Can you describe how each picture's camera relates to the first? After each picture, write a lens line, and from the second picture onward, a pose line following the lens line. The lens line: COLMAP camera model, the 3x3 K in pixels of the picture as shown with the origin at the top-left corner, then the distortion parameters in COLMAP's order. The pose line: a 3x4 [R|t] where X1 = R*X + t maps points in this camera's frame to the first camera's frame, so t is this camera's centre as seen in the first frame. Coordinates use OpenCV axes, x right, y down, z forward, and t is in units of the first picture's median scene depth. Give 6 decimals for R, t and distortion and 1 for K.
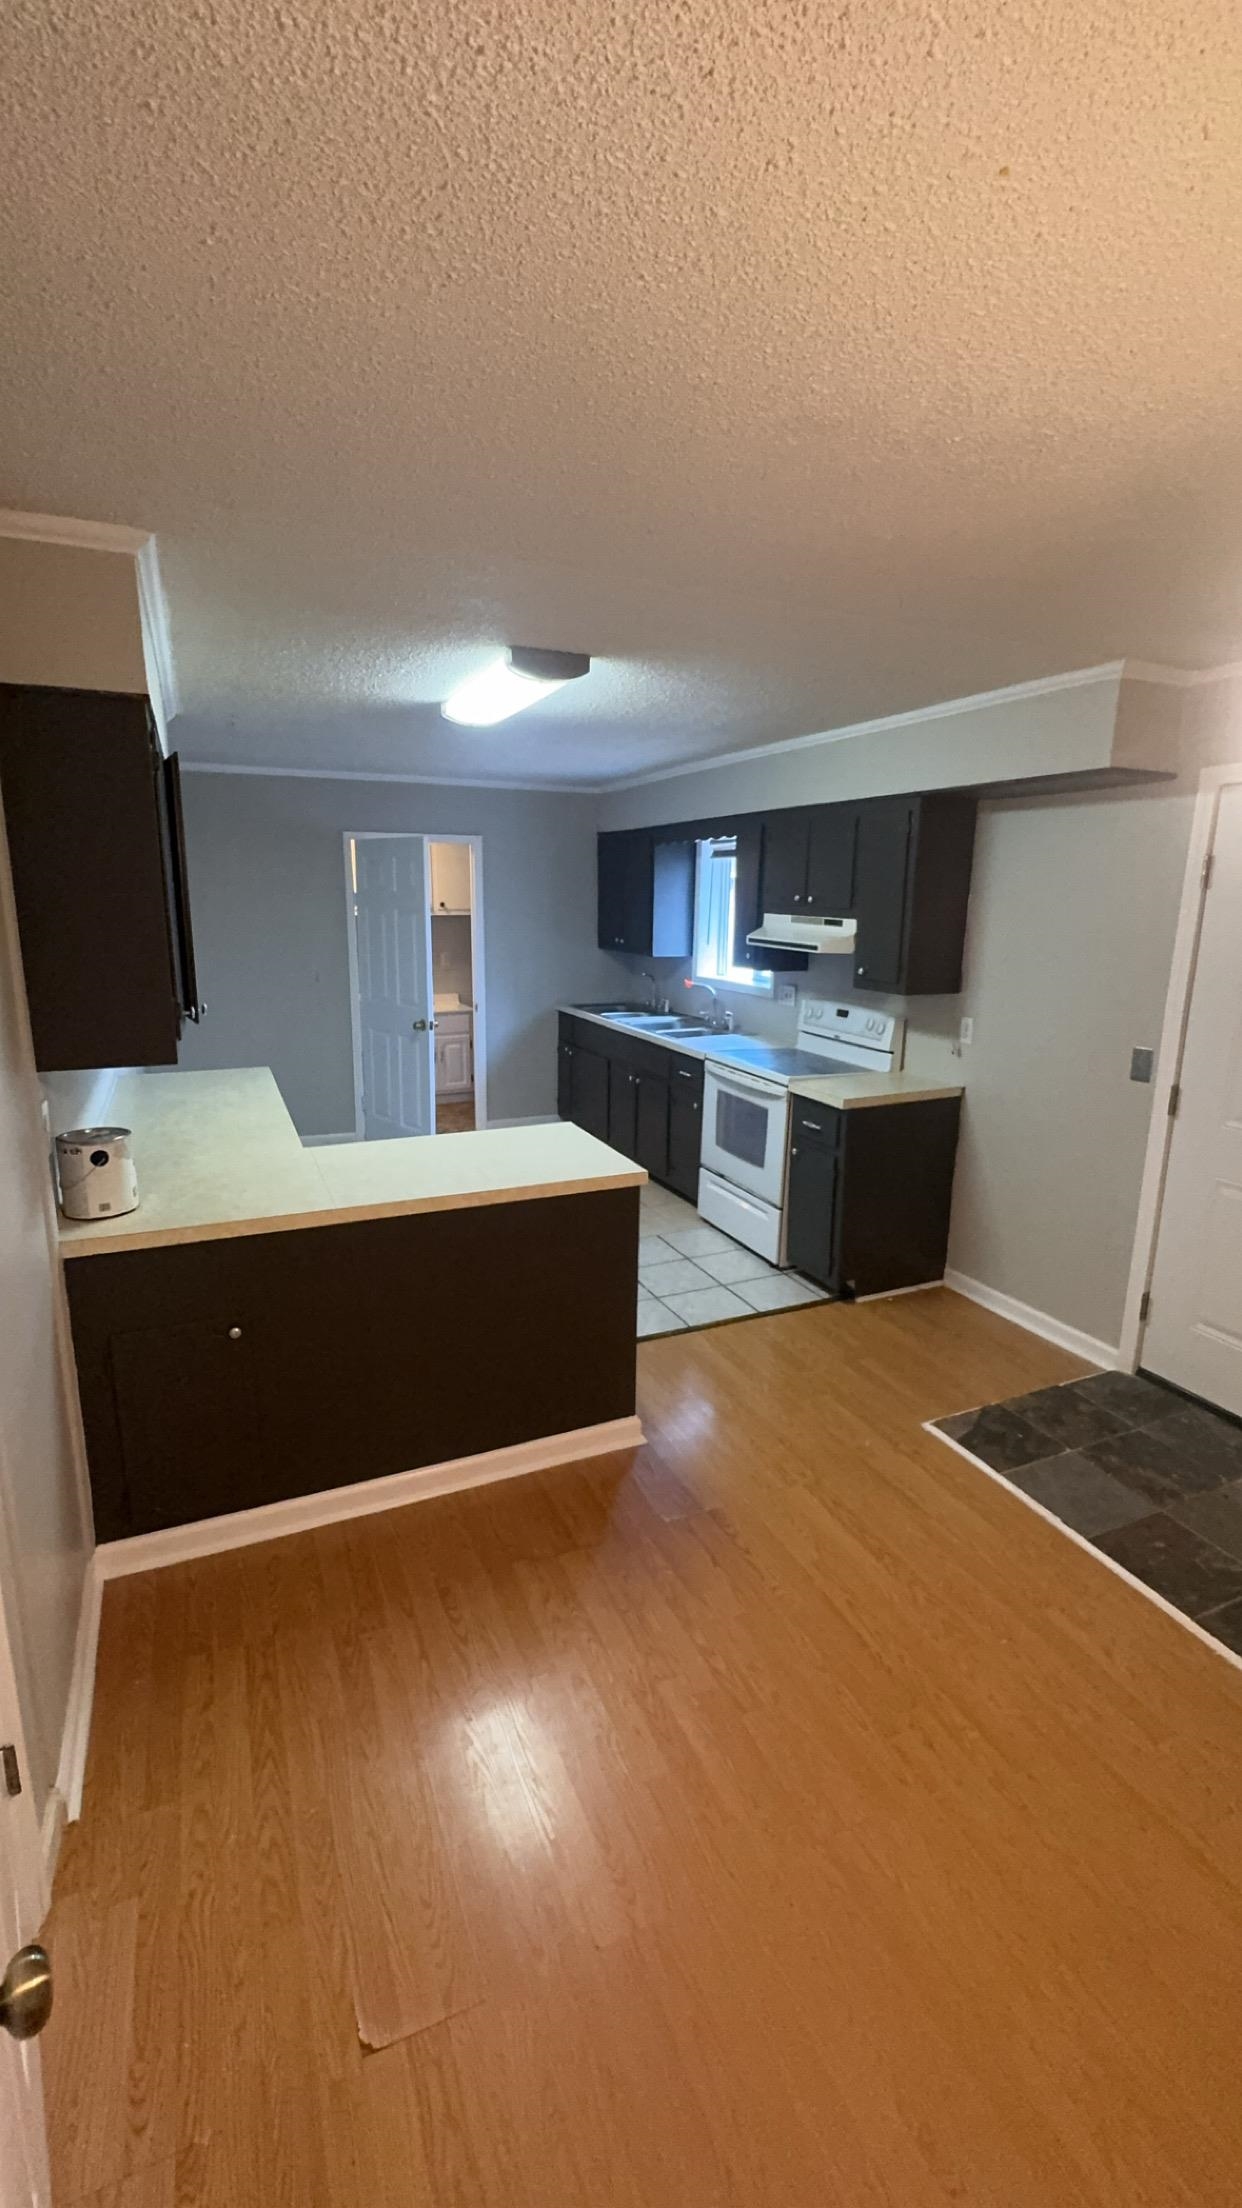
lens RADIAL K [[921.3, 0, 628.3], [0, 921.3, 1096.4], [0, 0, 1]] dist [-0.002361, 0.000659]
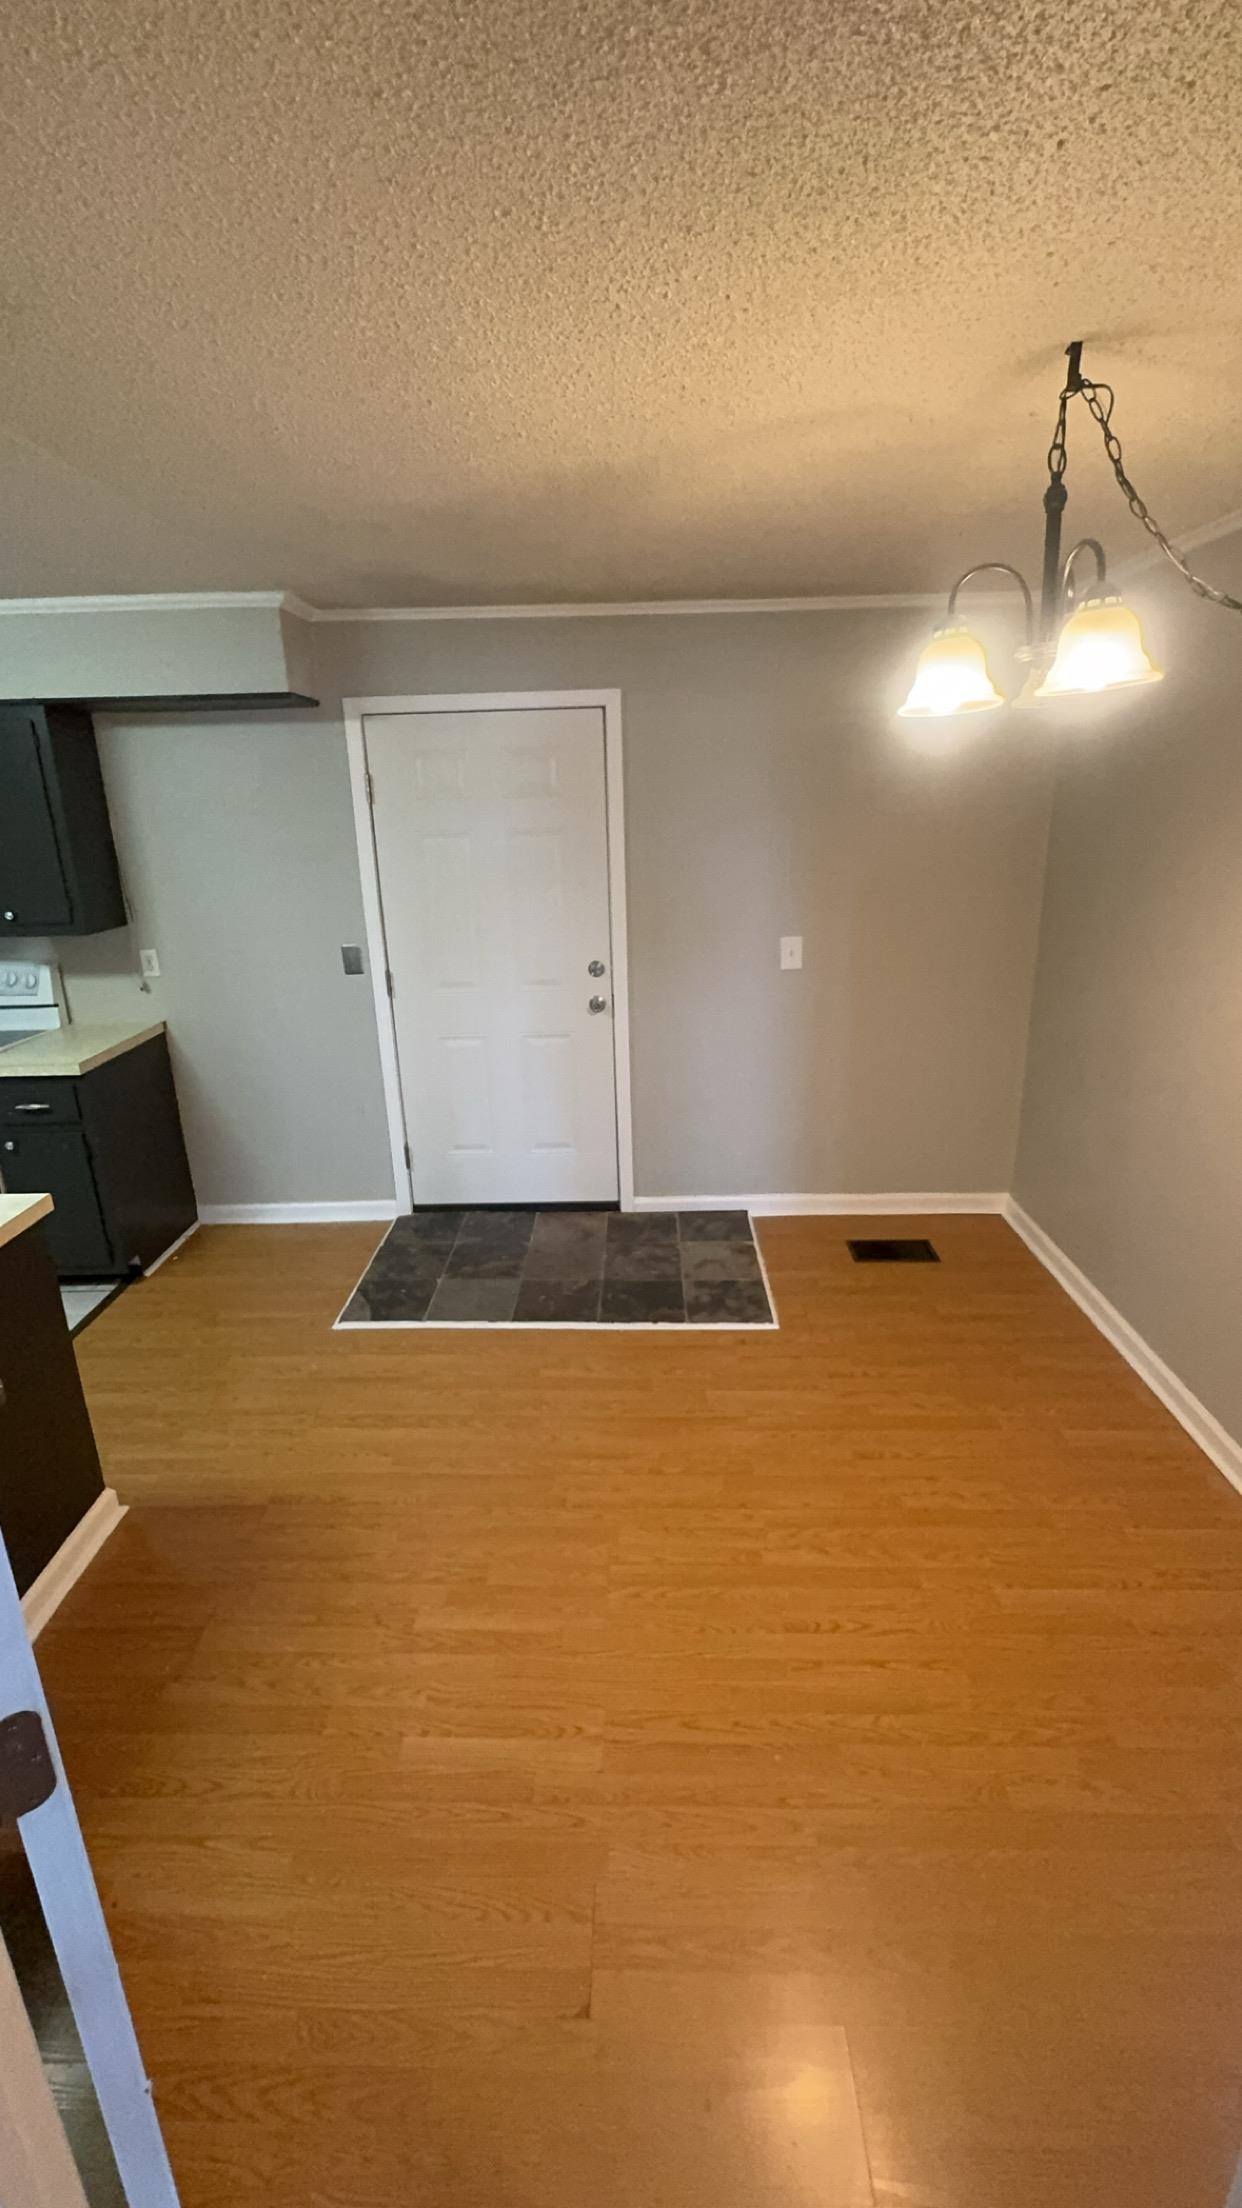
lens RADIAL K [[948.4, 0, 609.7], [0, 948.4, 1097.1], [0, 0, 1]] dist [-0.003422, -0.000136]
pose [[0.435888, -0.292603, 0.851108, -0.360358], [0.223739, 0.951217, 0.212432, -0.050586], [-0.871747, 0.097830, 0.480091, 0.162550]]
